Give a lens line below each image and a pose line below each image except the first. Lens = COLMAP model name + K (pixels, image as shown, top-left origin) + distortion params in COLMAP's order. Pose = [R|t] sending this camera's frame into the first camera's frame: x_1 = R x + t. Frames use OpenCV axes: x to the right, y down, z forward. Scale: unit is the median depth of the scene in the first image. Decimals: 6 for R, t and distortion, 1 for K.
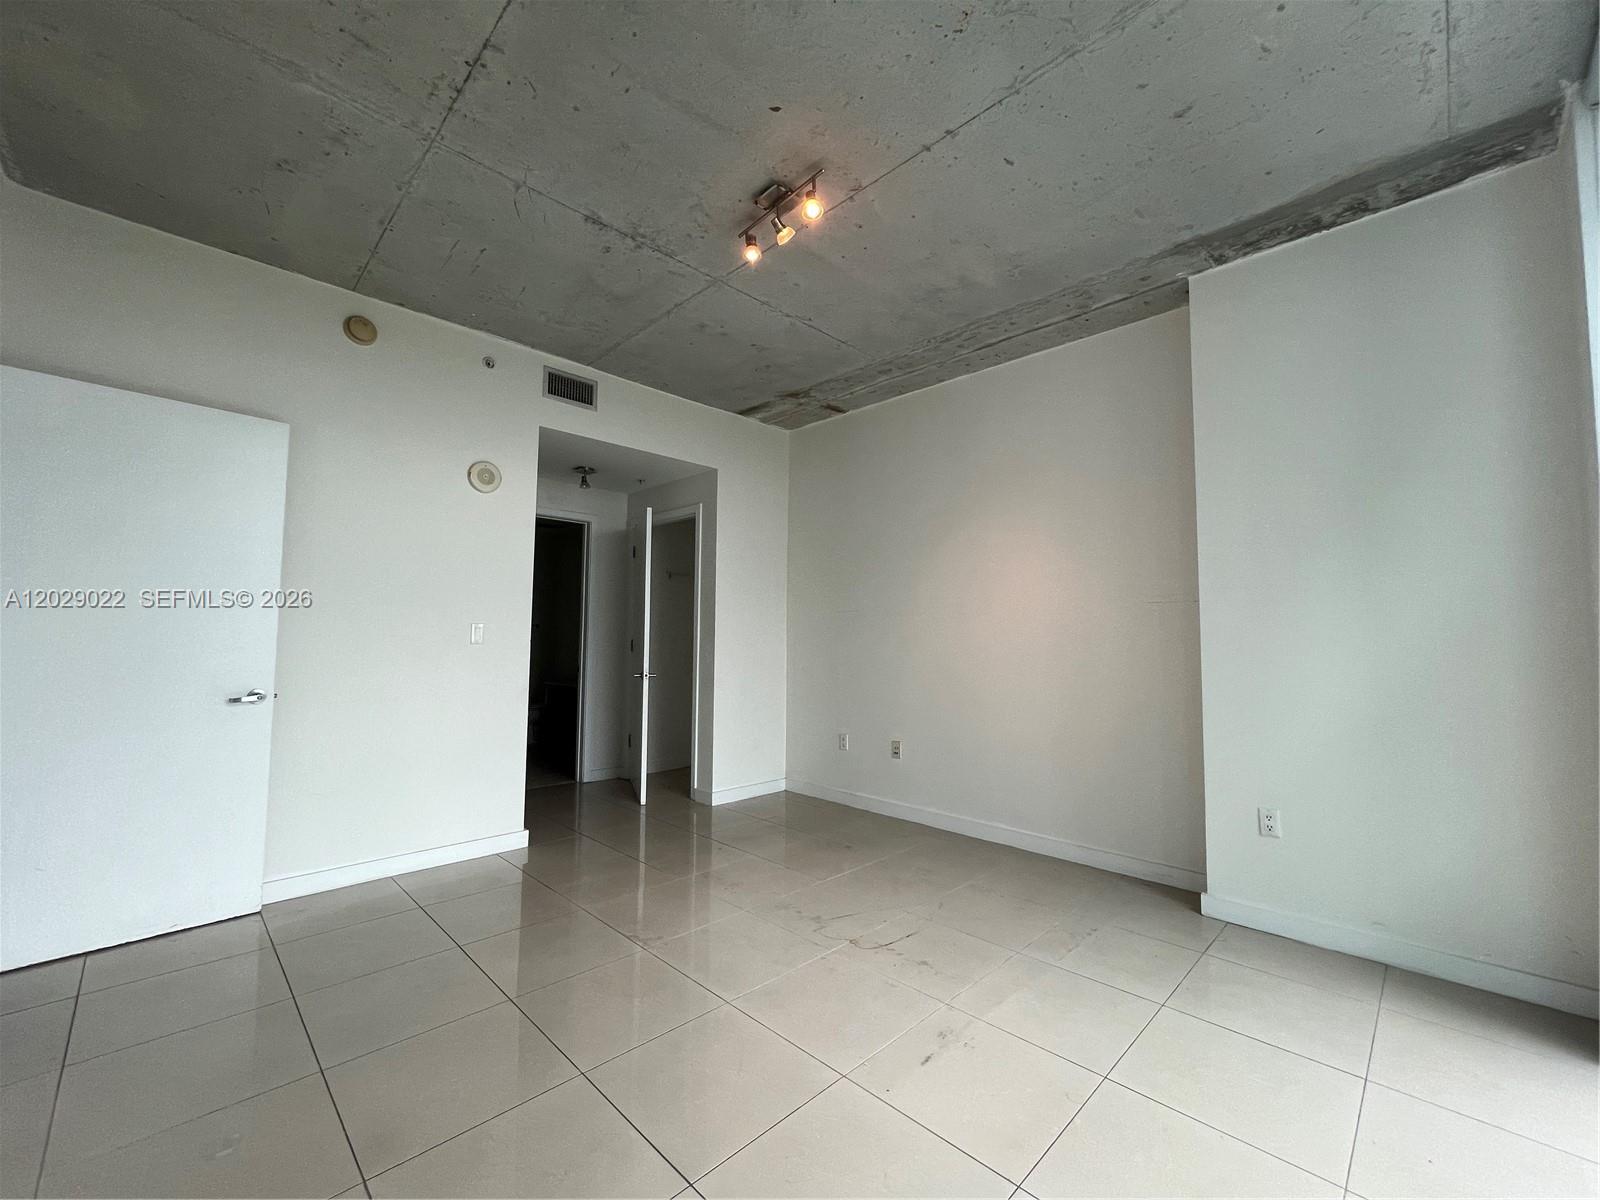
lens RADIAL K [[644.6, 0, 797.6], [0, 644.6, 601.9], [0, 0, 1]] dist [-0.000174, 0.000007]
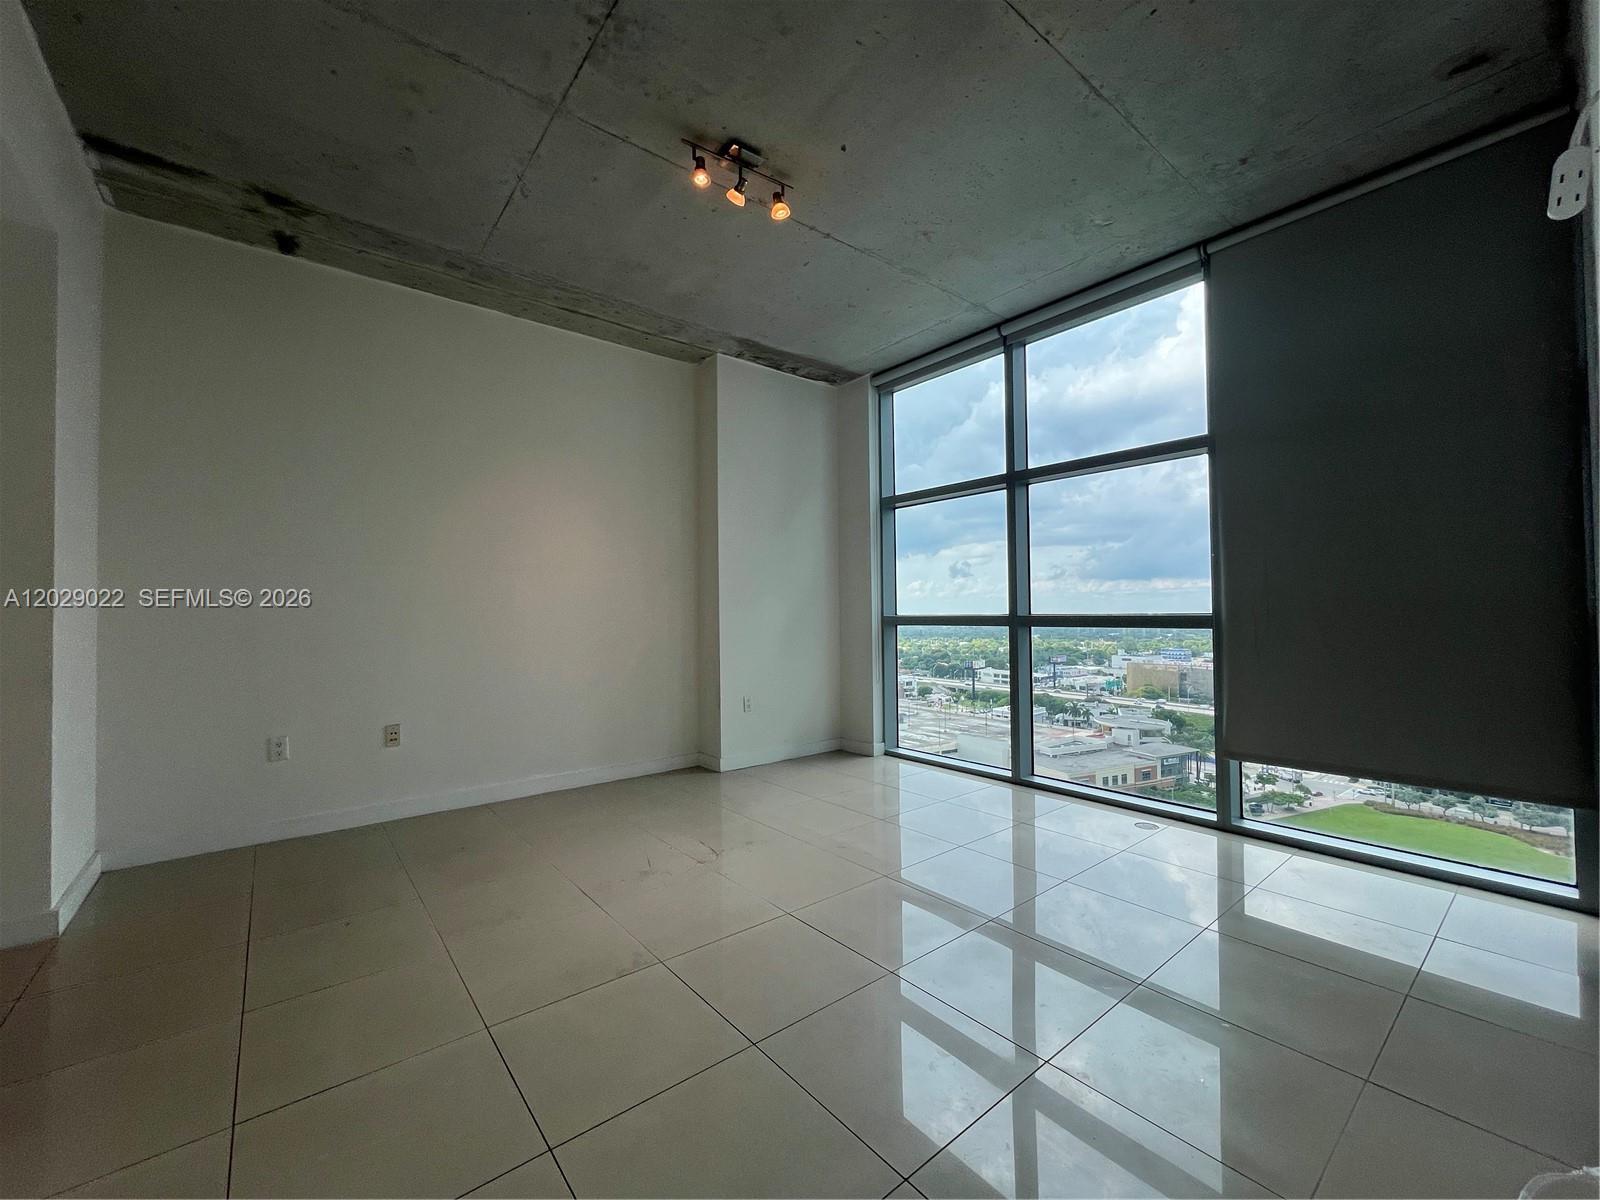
lens RADIAL K [[645.2, 0, 800.0], [0, 645.2, 600.0], [0, 0, 1]] dist [-0.000547, -0.000149]
pose [[0.102642, 0.008474, 0.994682, -0.713243], [-0.046350, 0.998918, -0.003728, 0.053014], [-0.993638, -0.045721, 0.102924, 0.526627]]
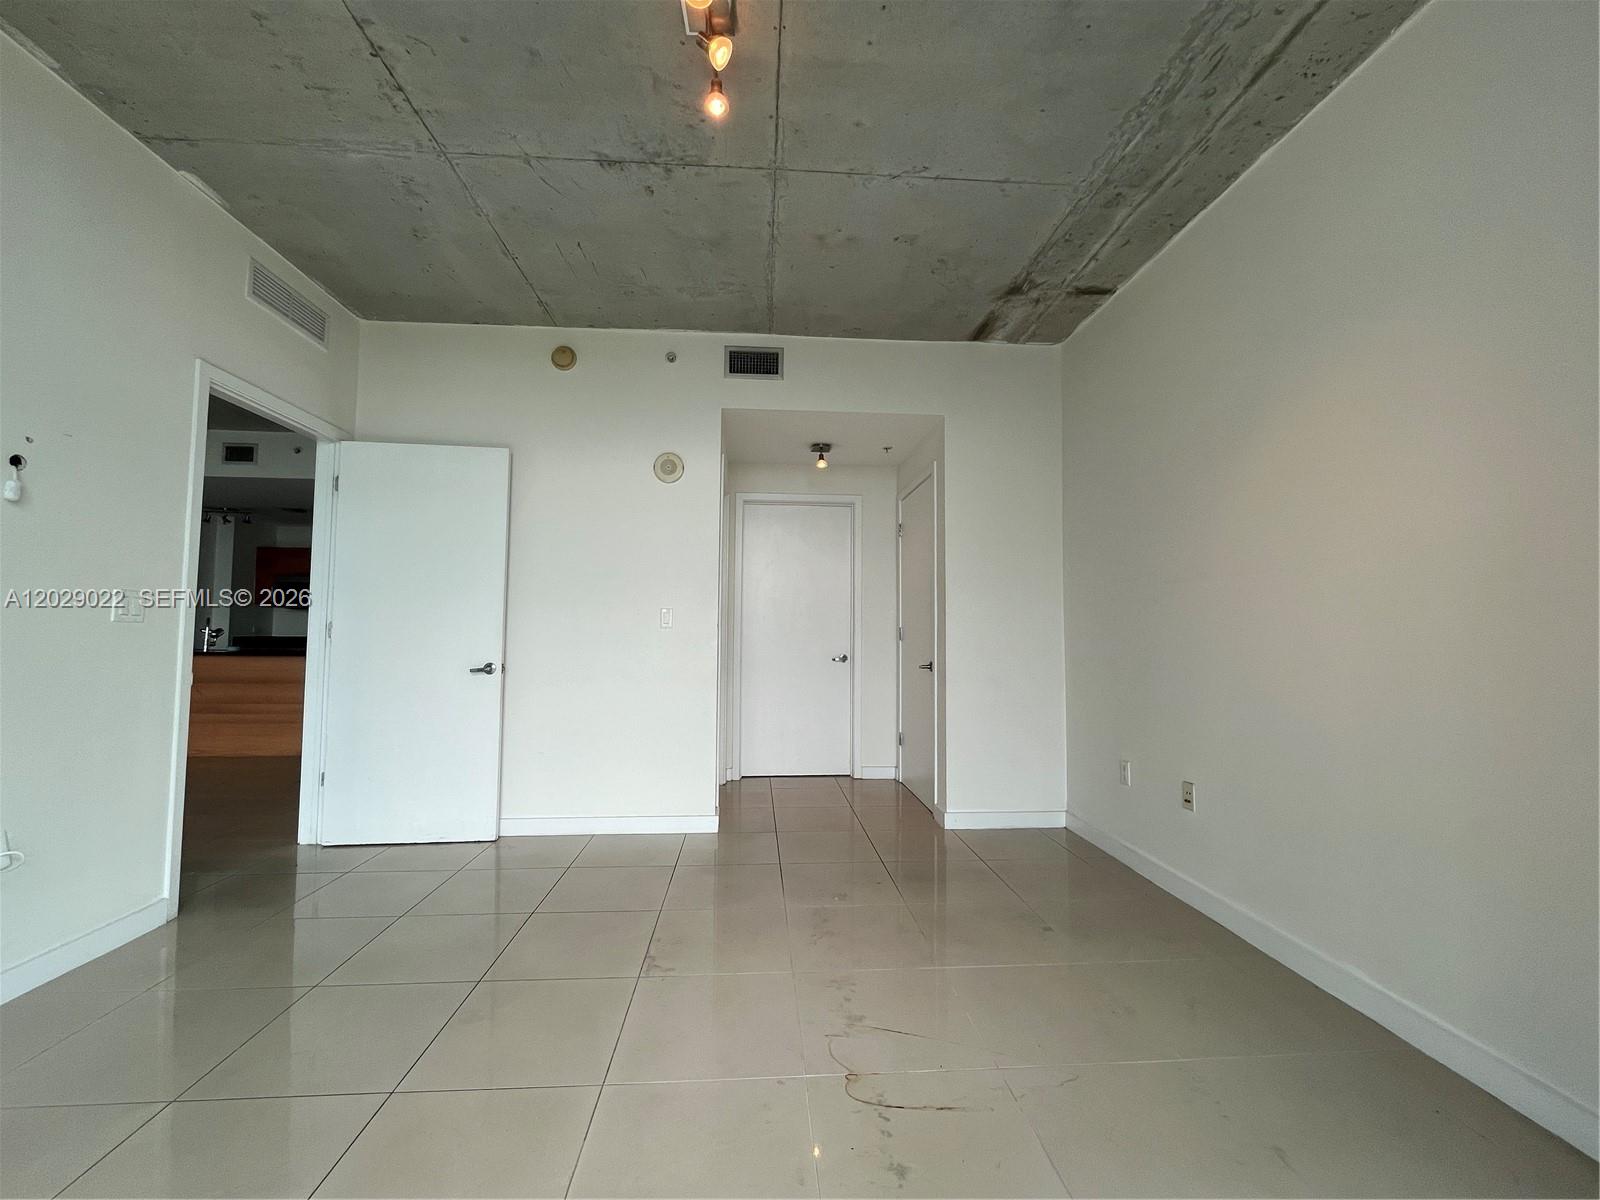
lens RADIAL K [[645.2, 0, 800.0], [0, 645.2, 600.0], [0, 0, 1]] dist [-0.000547, -0.000149]
pose [[0.757013, -0.037157, -0.652342, 0.345094], [0.037406, 0.999209, -0.013506, 0.041580], [0.652328, -0.014177, 0.757804, 0.345777]]
